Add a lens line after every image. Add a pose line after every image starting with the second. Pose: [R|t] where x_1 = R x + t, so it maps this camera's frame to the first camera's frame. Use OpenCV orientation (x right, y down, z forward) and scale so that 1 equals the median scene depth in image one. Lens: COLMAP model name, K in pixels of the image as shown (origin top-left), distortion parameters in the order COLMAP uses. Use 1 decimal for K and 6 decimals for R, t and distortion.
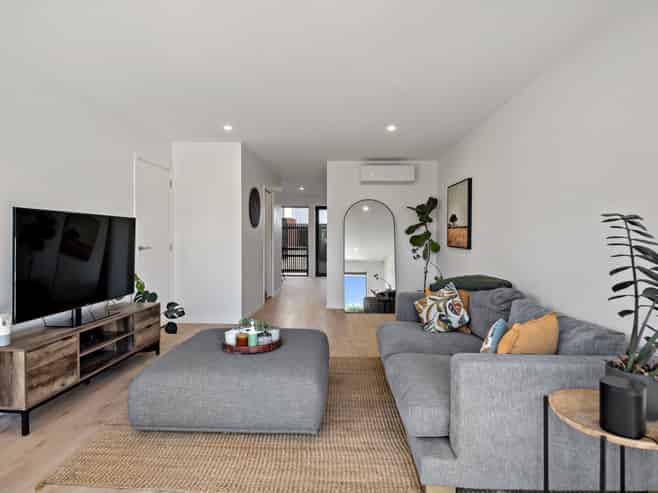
lens RADIAL K [[351.3, 0, 329.8], [0, 351.3, 242.5], [0, 0, 1]] dist [0.042812, -0.001865]
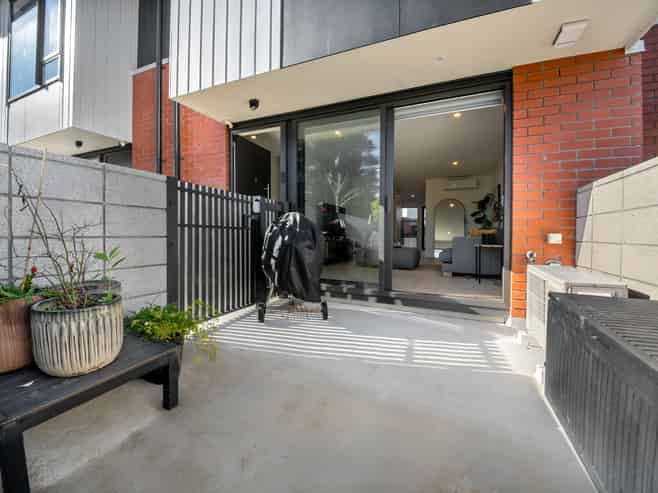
lens RADIAL K [[282.0, 0, 330.7], [0, 282.0, 246.0], [0, 0, 1]] dist [-0.000922, -0.000074]
pose [[0.930002, -0.004424, -0.367529, 0.147784], [0.009230, 0.999893, 0.011320, 0.199508], [0.367440, -0.013920, 0.929943, -1.194372]]
